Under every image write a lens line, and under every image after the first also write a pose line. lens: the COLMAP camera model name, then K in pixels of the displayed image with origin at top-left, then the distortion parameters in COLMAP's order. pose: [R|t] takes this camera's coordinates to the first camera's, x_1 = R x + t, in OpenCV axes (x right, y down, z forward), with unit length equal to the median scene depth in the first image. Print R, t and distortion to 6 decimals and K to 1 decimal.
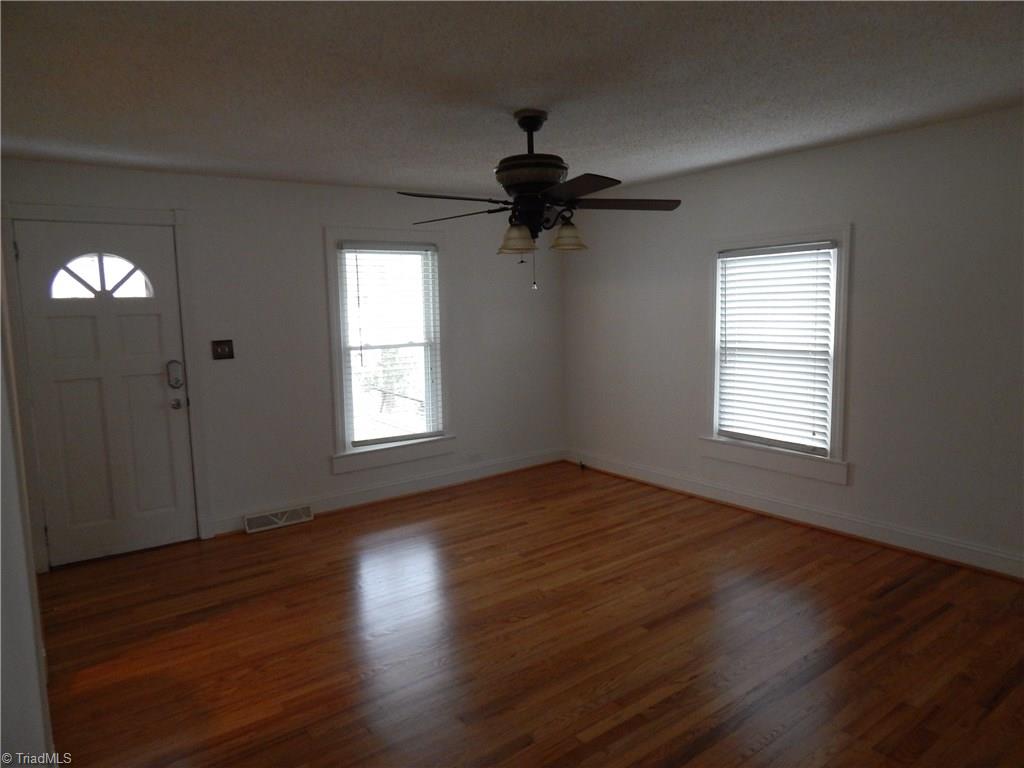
lens RADIAL K [[663.8, 0, 506.8], [0, 663.8, 386.8], [0, 0, 1]] dist [-0.002232, 0.002605]
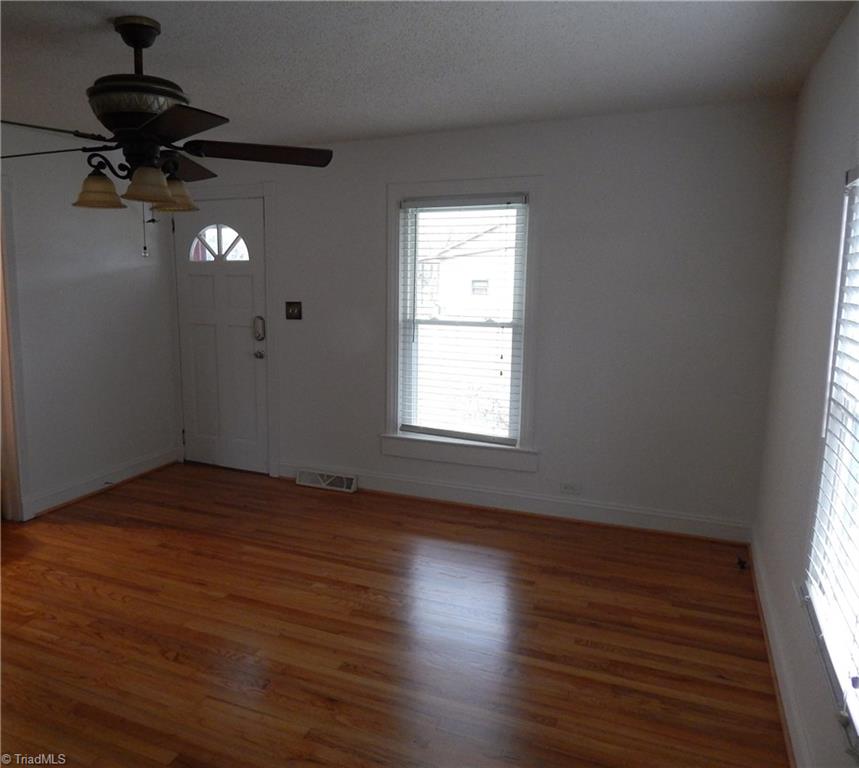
lens RADIAL K [[681.1, 0, 423.2], [0, 681.1, 386.2], [0, 0, 1]] dist [0.009133, -0.002305]
pose [[0.486213, 0.165238, -0.858075, 0.636178], [-0.127768, 0.984849, 0.117254, -0.090621], [0.864449, 0.052624, 0.499958, 0.629970]]
